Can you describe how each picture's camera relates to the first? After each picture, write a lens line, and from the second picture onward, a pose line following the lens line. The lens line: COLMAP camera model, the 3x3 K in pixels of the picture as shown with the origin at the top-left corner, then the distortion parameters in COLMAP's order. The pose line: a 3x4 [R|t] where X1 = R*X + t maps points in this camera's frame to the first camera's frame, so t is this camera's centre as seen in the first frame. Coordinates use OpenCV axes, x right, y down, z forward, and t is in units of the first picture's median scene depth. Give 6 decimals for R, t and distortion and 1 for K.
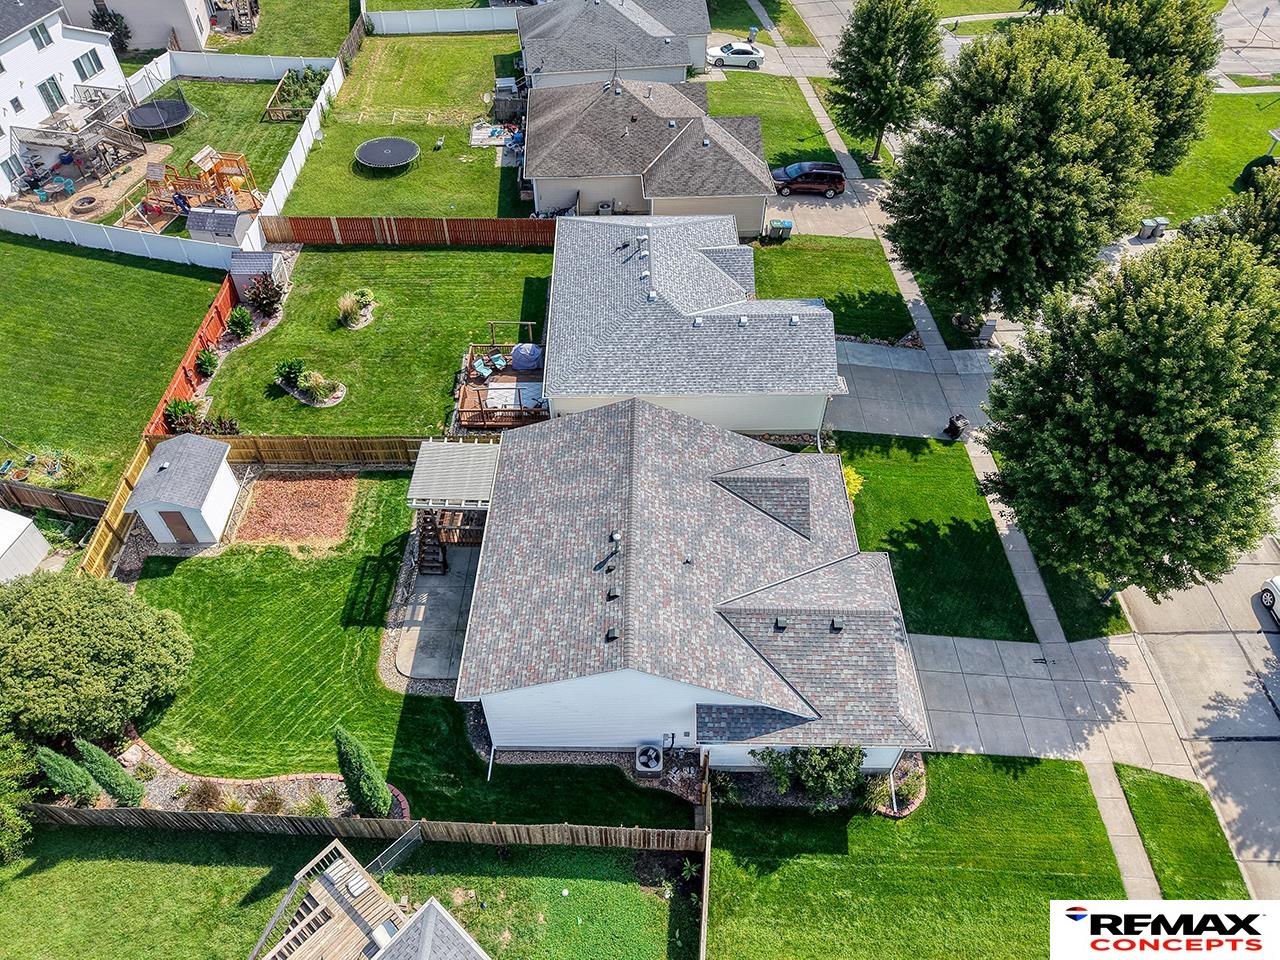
lens RADIAL K [[845.0, 0, 640.0], [0, 845.0, 480.0], [0, 0, 1]] dist [0.074525, -0.068558]
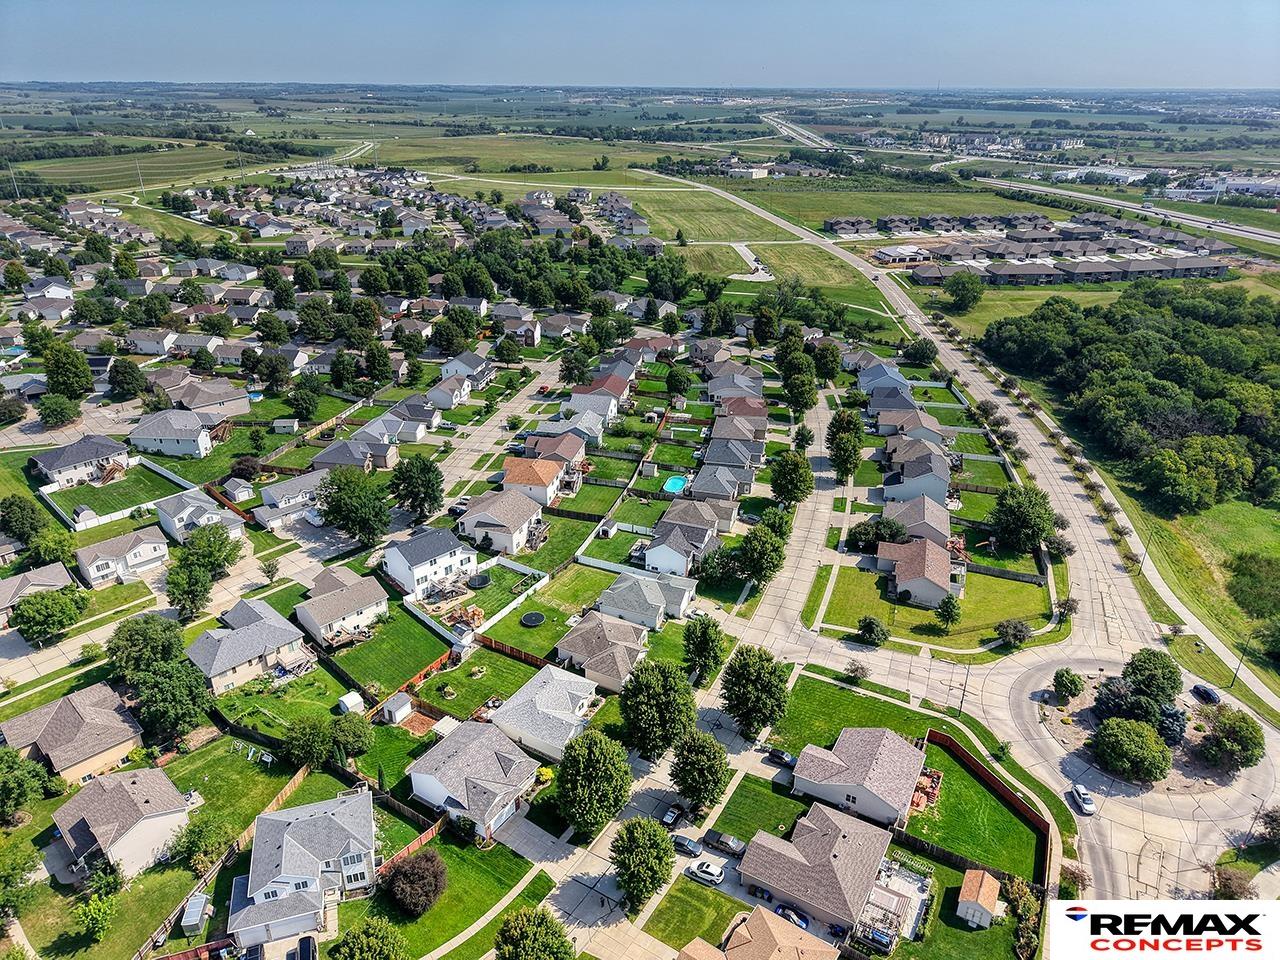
lens RADIAL K [[858.2, 0, 640.0], [0, 858.2, 480.0], [0, 0, 1]] dist [0.092087, -0.157644]
pose [[0.856500, 0.228606, -0.462760, 1.598944], [-0.392053, 0.871290, -0.295209, -0.125899], [0.335711, 0.434273, 0.835886, -1.879583]]
